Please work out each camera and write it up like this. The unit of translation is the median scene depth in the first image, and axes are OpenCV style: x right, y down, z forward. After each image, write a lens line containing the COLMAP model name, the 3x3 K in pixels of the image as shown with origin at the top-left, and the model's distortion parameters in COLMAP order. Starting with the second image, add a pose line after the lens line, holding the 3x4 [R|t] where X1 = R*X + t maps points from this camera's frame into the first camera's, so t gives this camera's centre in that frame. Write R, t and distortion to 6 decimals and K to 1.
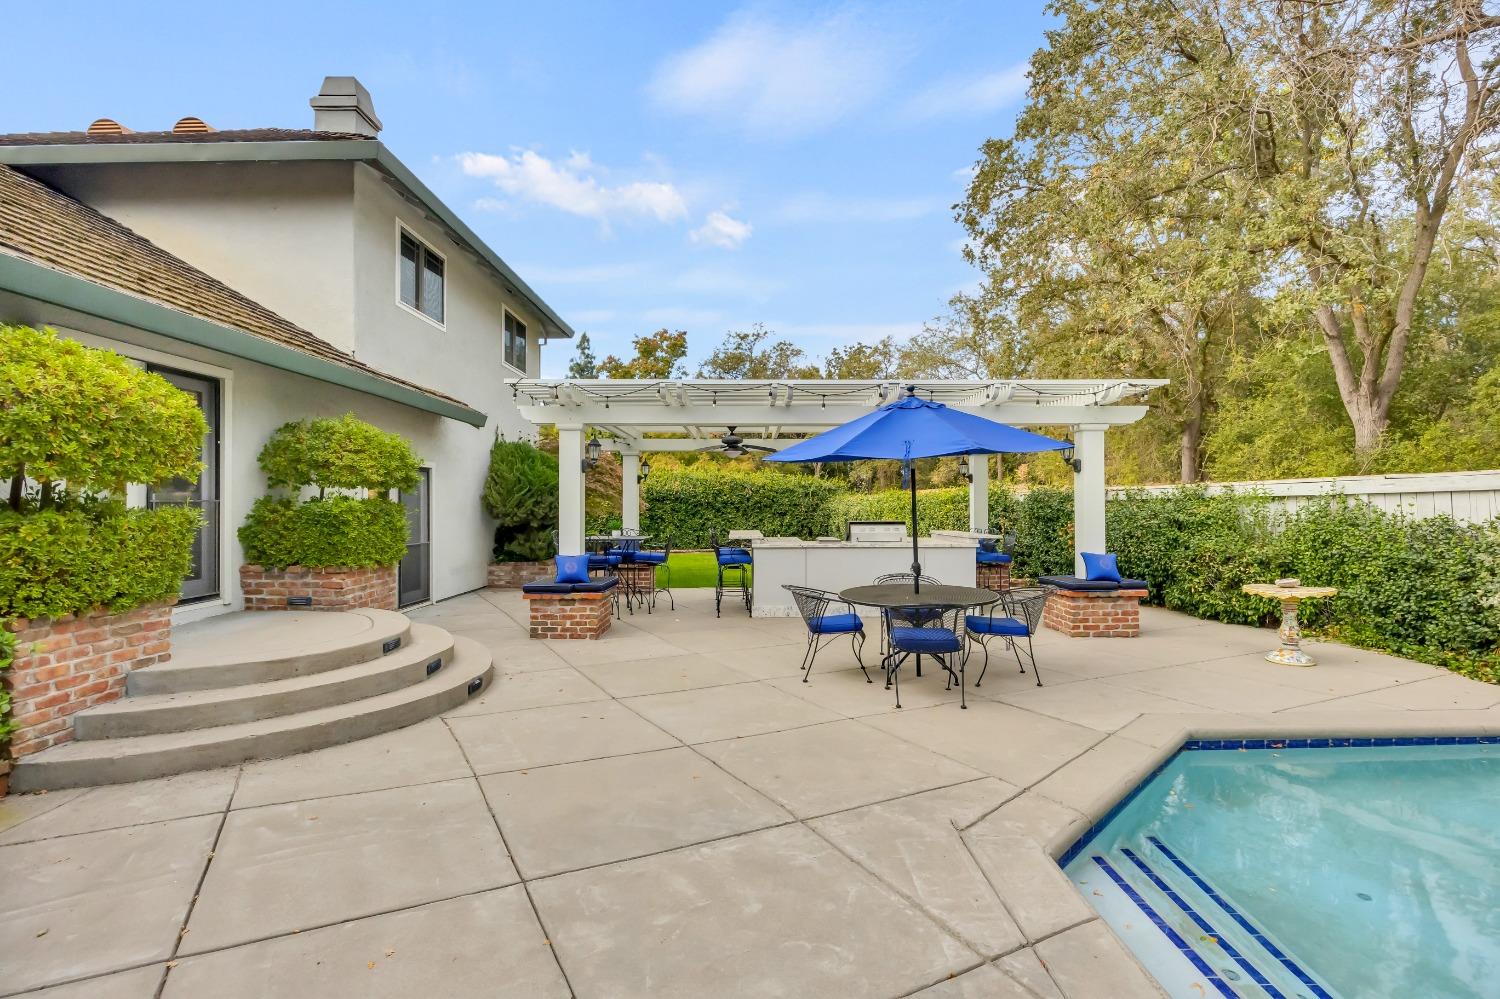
lens RADIAL K [[682.7, 0, 749.6], [0, 682.7, 502.1], [0, 0, 1]] dist [-0.003071, -0.000039]
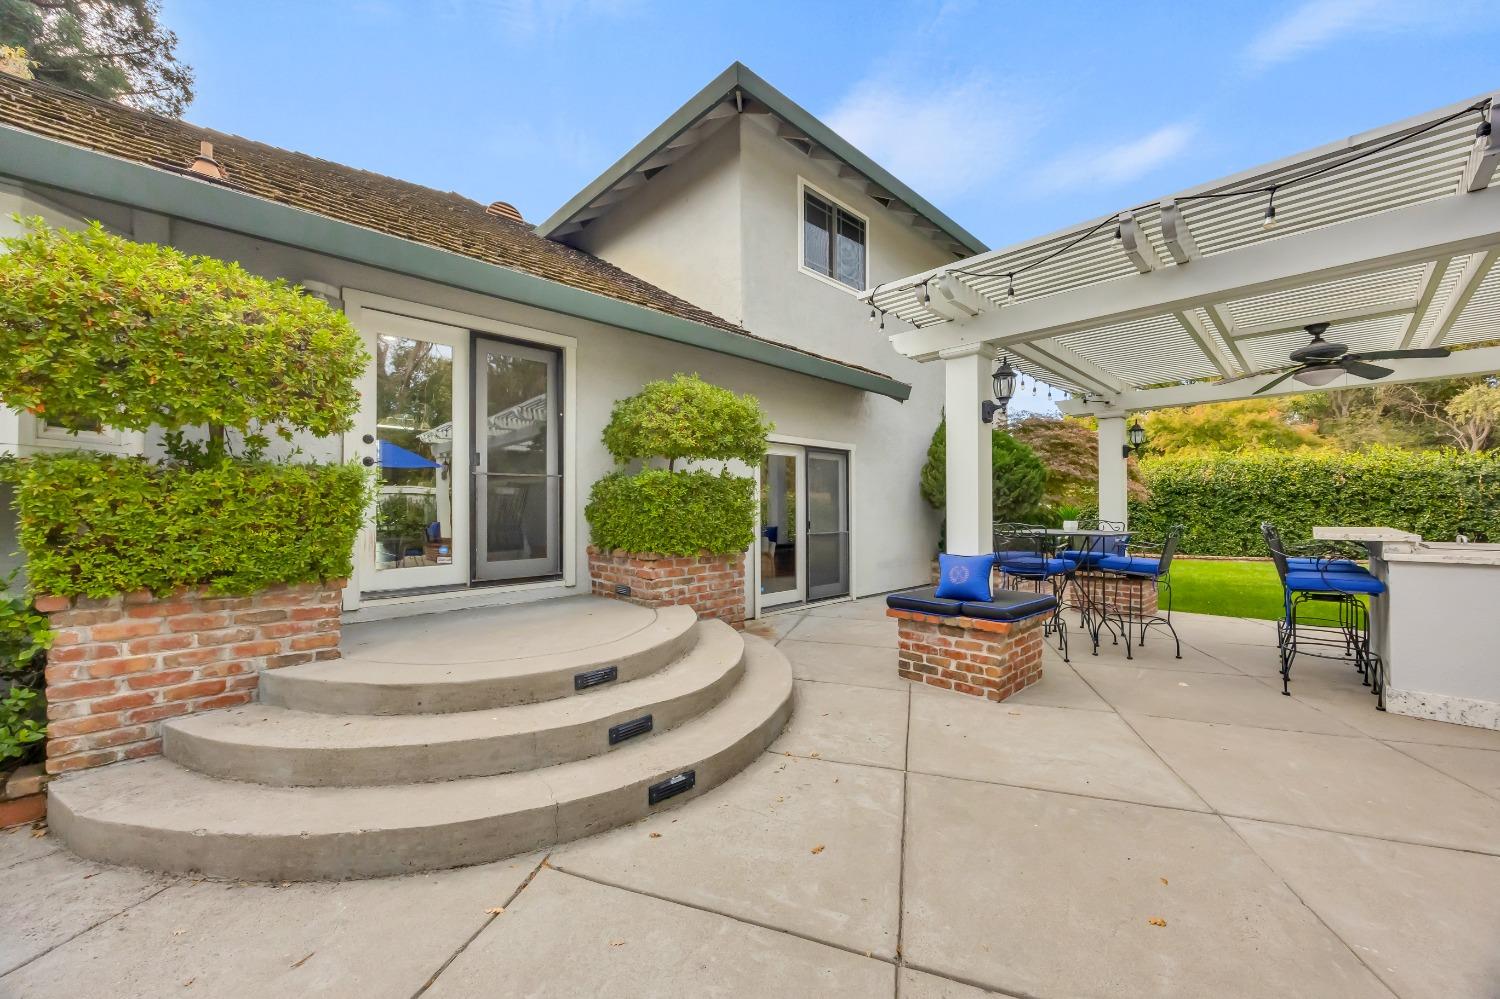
lens RADIAL K [[565.5, 0, 749.9], [0, 565.5, 504.0], [0, 0, 1]] dist [-0.001182, 0.000142]
pose [[0.697626, -0.007900, -0.716418, -0.026767], [0.005319, 0.999969, -0.005848, 0.034548], [0.716442, 0.000269, 0.697647, 0.516133]]
